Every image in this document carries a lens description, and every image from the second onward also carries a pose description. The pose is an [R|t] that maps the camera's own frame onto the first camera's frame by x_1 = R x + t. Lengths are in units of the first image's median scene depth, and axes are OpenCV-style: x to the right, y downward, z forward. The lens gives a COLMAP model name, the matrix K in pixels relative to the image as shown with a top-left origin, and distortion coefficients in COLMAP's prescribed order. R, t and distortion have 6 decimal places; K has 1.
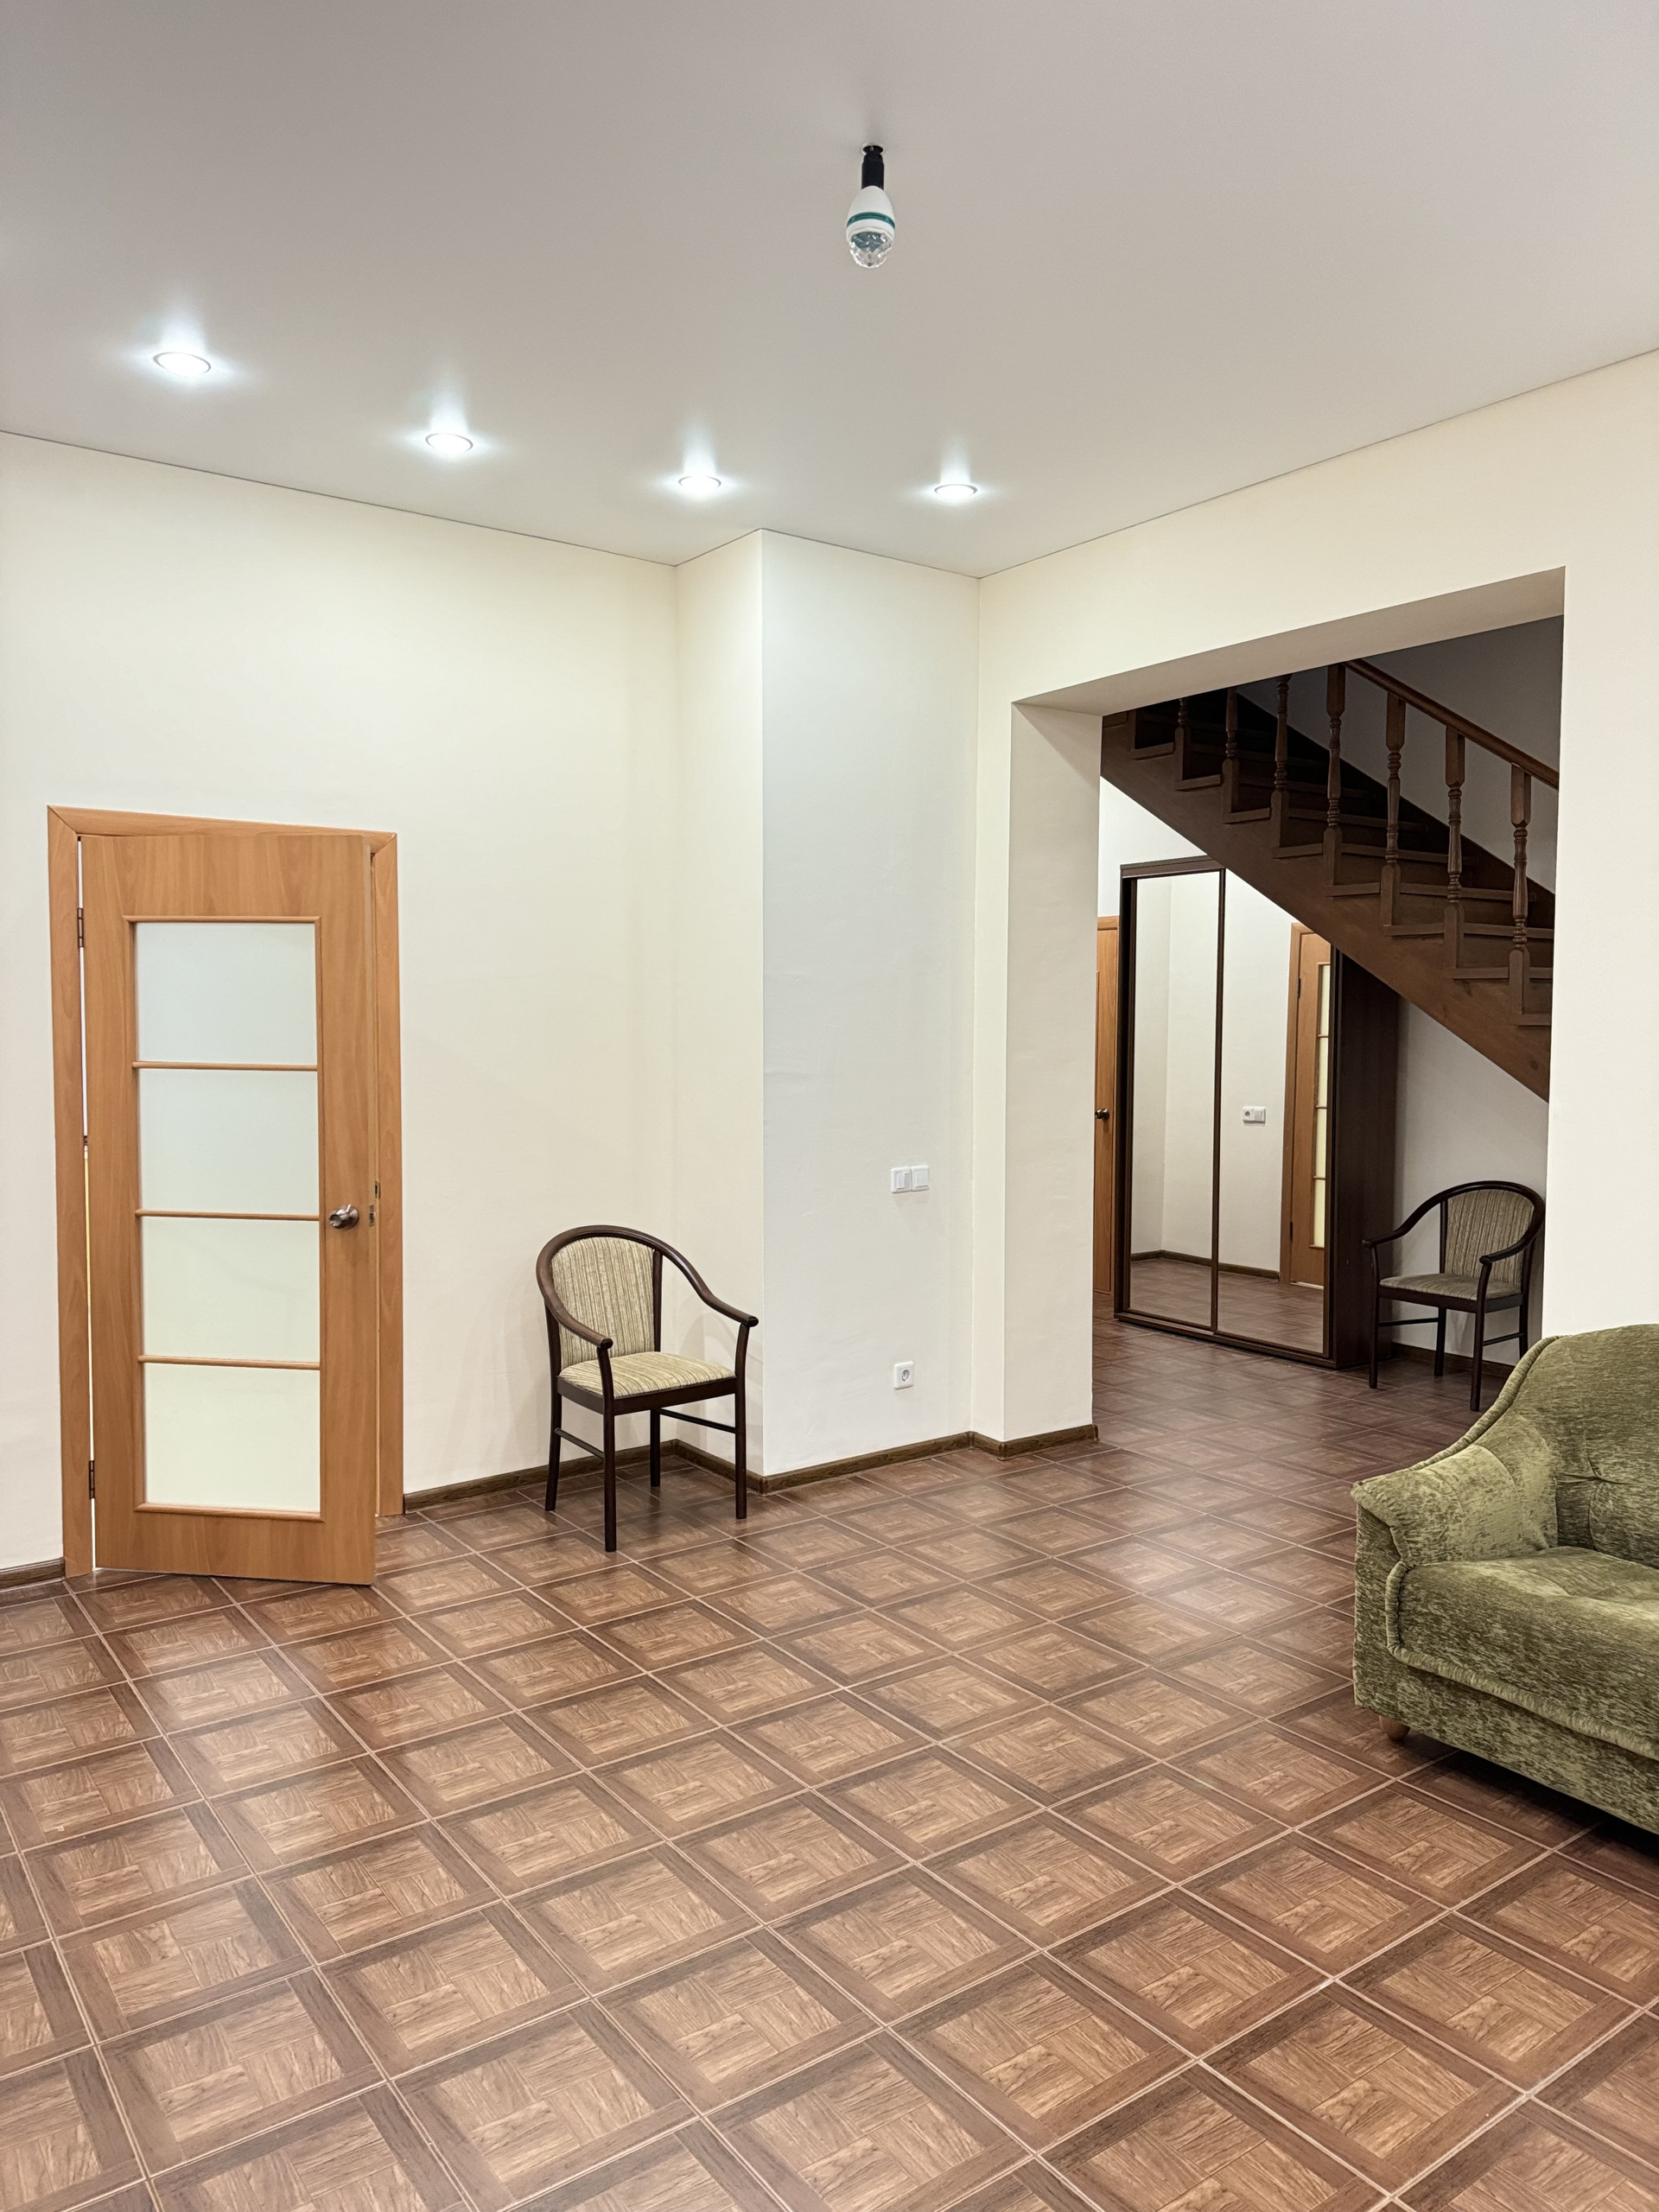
lens RADIAL K [[1550.1, 0, 838.5], [0, 1550.1, 1098.3], [0, 0, 1]] dist [-0.001703, -0.001486]
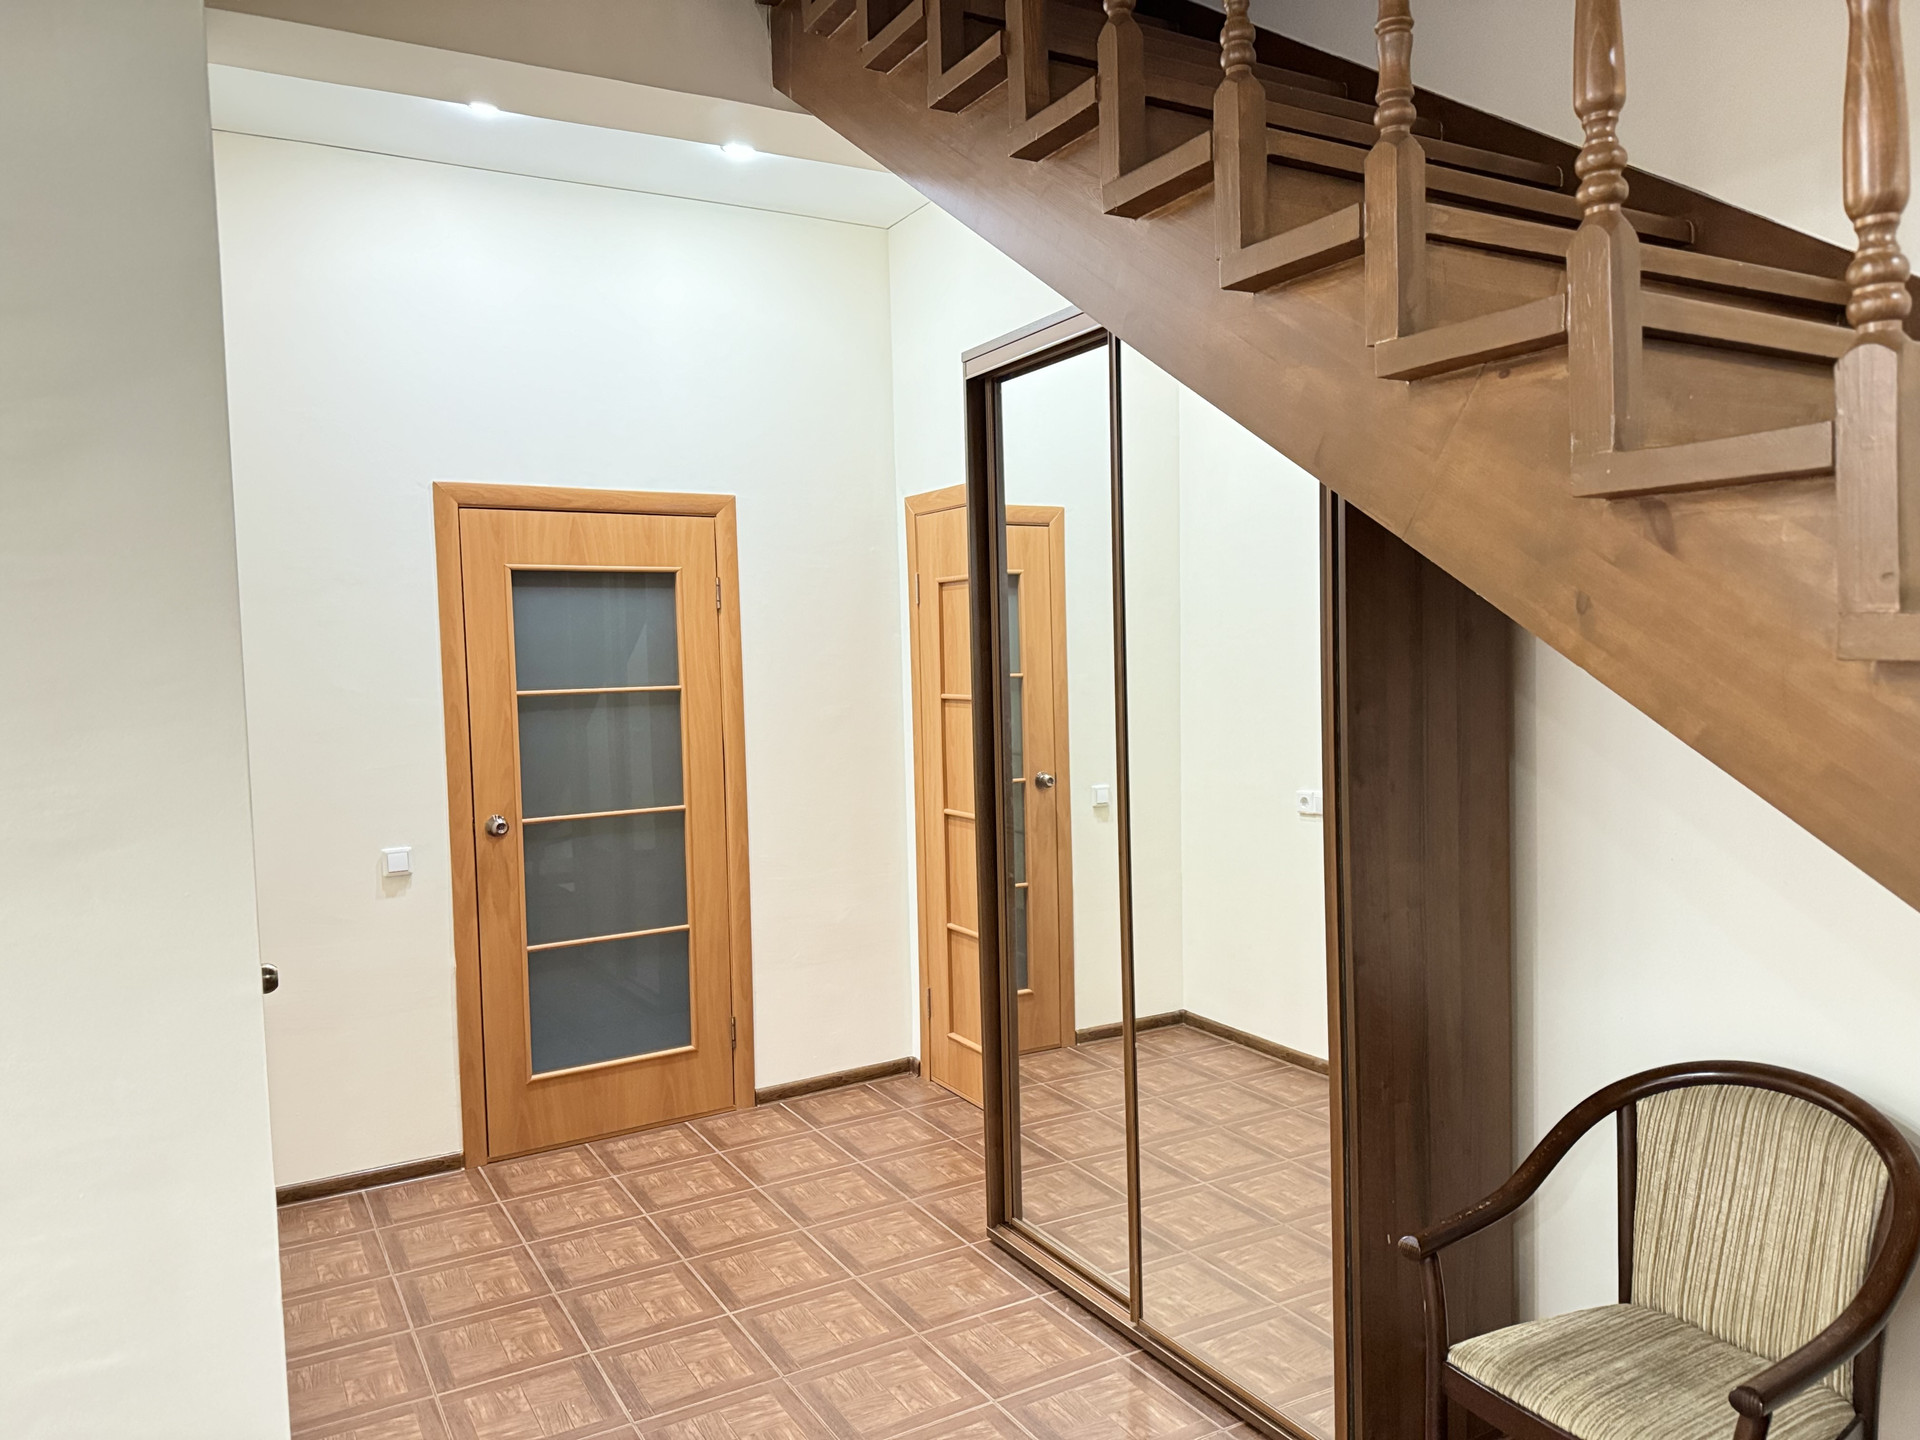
lens RADIAL K [[1345.4, 0, 951.3], [0, 1345.4, 730.9], [0, 0, 1]] dist [-0.001703, -0.001486]
pose [[0.993407, -0.022217, -0.112466, 0.260622], [0.020400, 0.999643, -0.017282, -0.028910], [0.112809, 0.014874, 0.993505, 0.638503]]
